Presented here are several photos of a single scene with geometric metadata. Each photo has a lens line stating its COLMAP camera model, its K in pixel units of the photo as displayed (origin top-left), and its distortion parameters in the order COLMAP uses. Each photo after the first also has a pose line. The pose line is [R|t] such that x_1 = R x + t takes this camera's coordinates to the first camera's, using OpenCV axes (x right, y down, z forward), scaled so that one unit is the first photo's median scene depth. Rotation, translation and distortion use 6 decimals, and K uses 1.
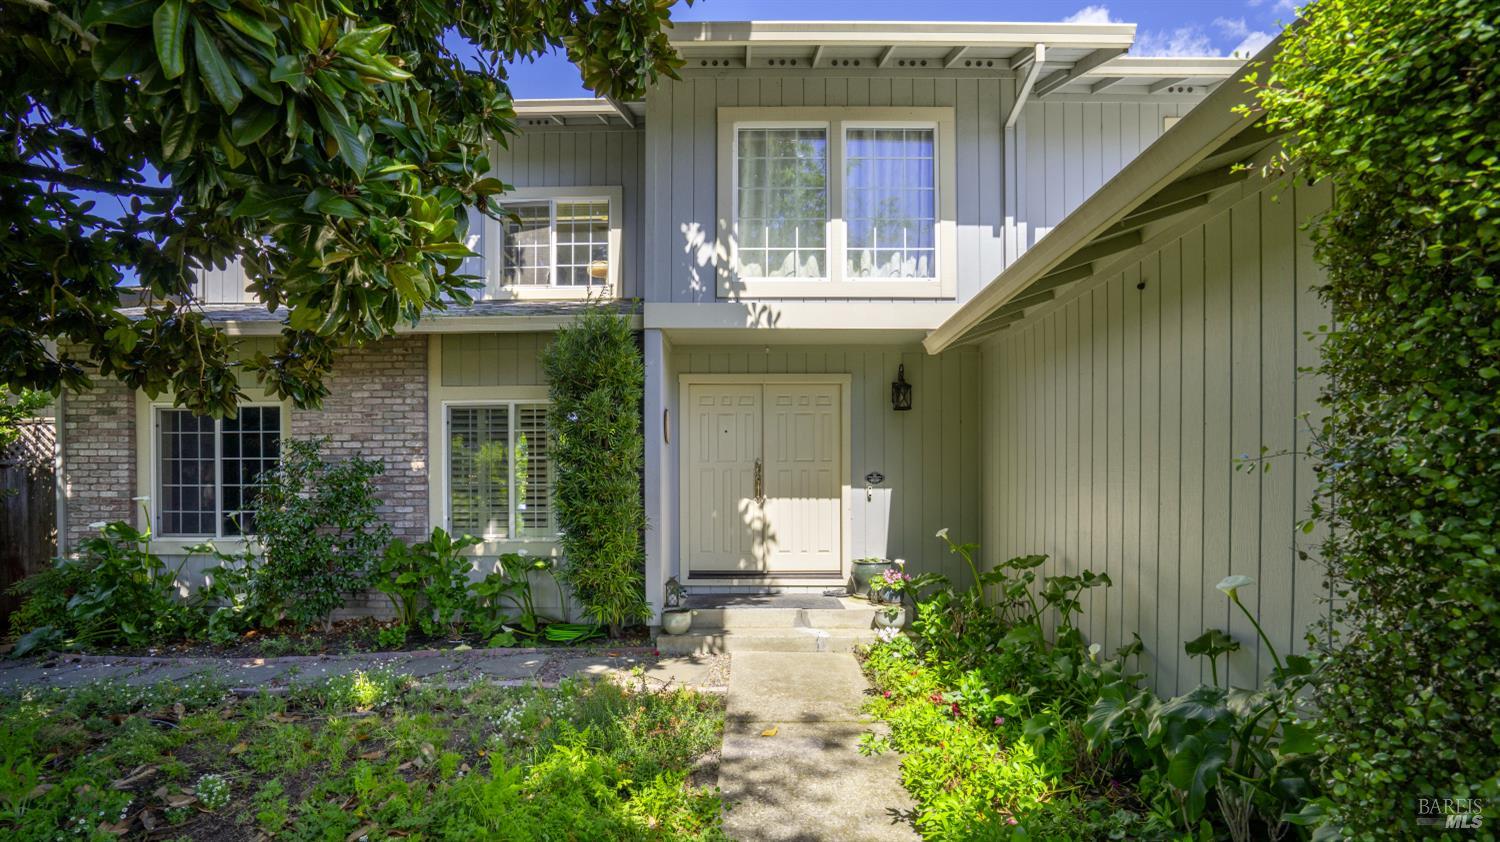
lens RADIAL K [[696.0, 0, 750.9], [0, 696.0, 461.6], [0, 0, 1]] dist [-0.023584, -0.000055]
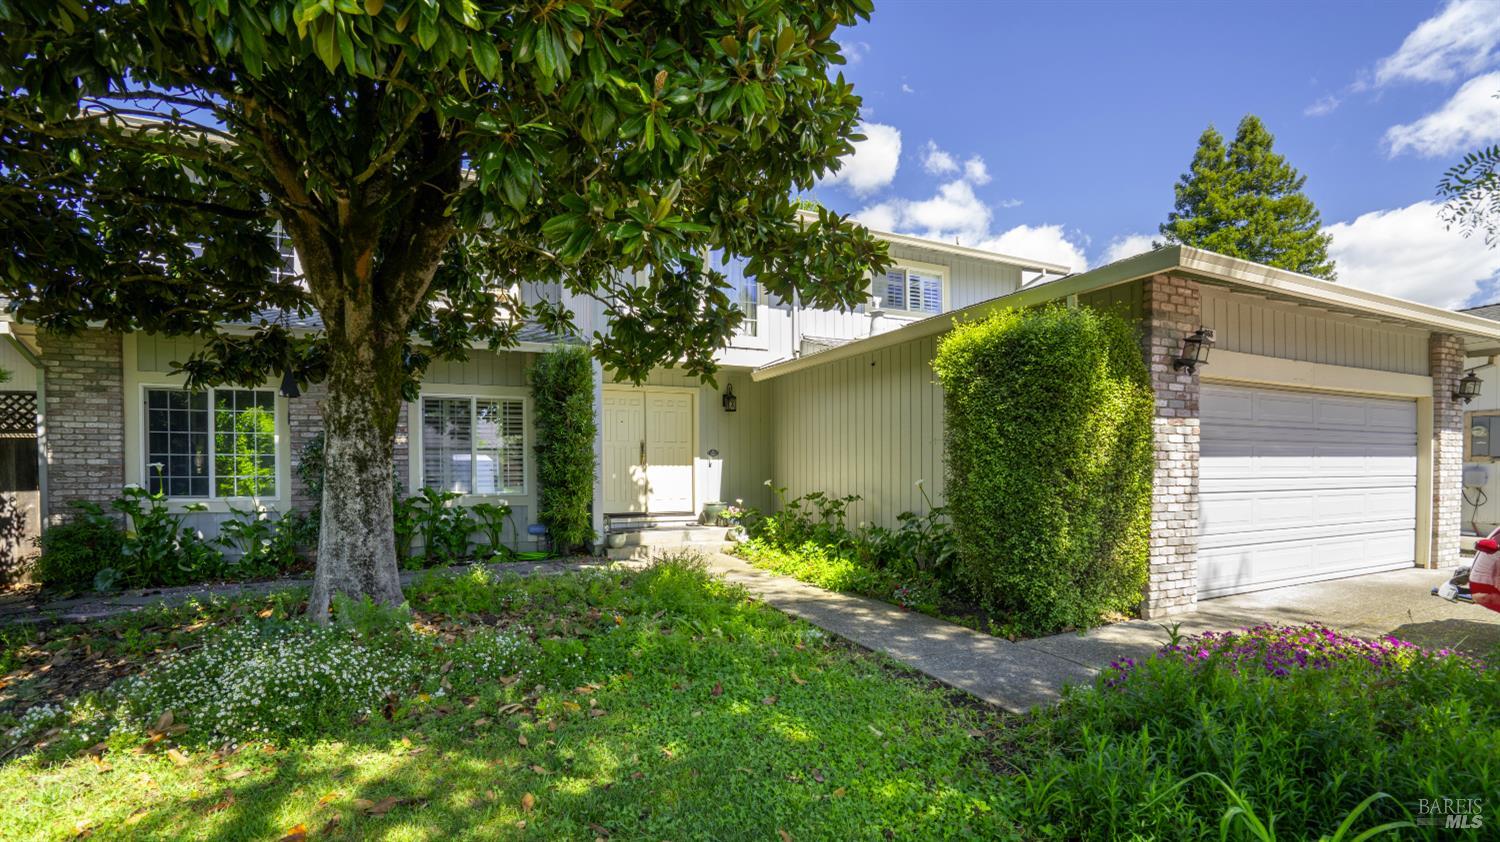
lens RADIAL K [[685.3, 0, 750.0], [0, 685.3, 421.0], [0, 0, 1]] dist [-0.016384, 0.000352]
pose [[0.902114, 0.027408, 0.430626, -0.444094], [-0.013420, 0.999280, -0.035489, 0.005450], [-0.431289, 0.026236, 0.901832, -0.488362]]
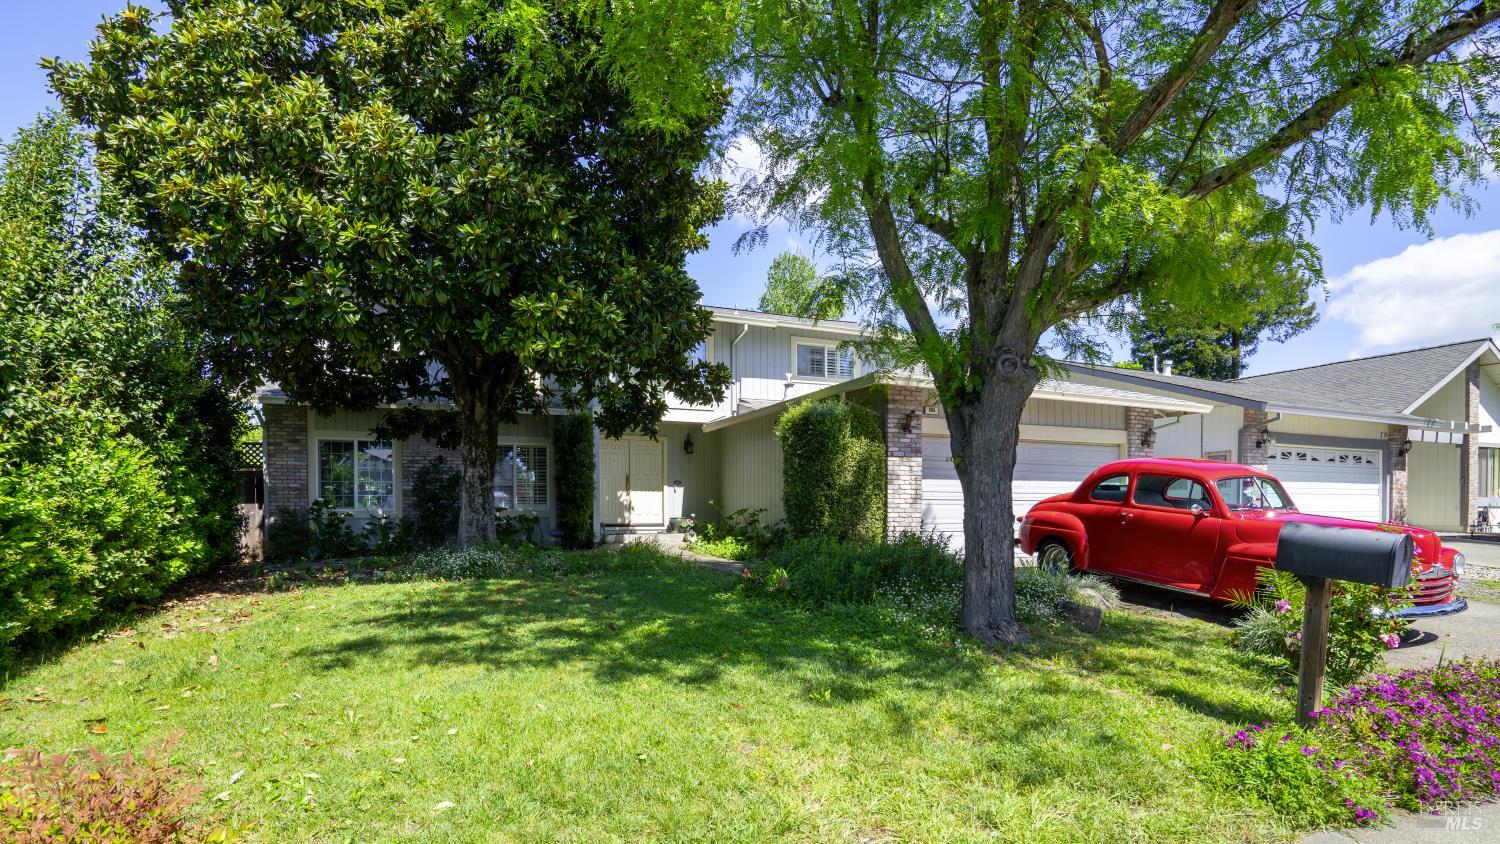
lens RADIAL K [[702.6, 0, 708.1], [0, 702.6, 450.8], [0, 0, 1]] dist [-0.000404, 0.000418]
pose [[0.927474, 0.031808, 0.372532, -0.608889], [-0.014090, 0.998640, -0.050189, 0.034693], [-0.373622, 0.041300, 0.926661, -1.220584]]
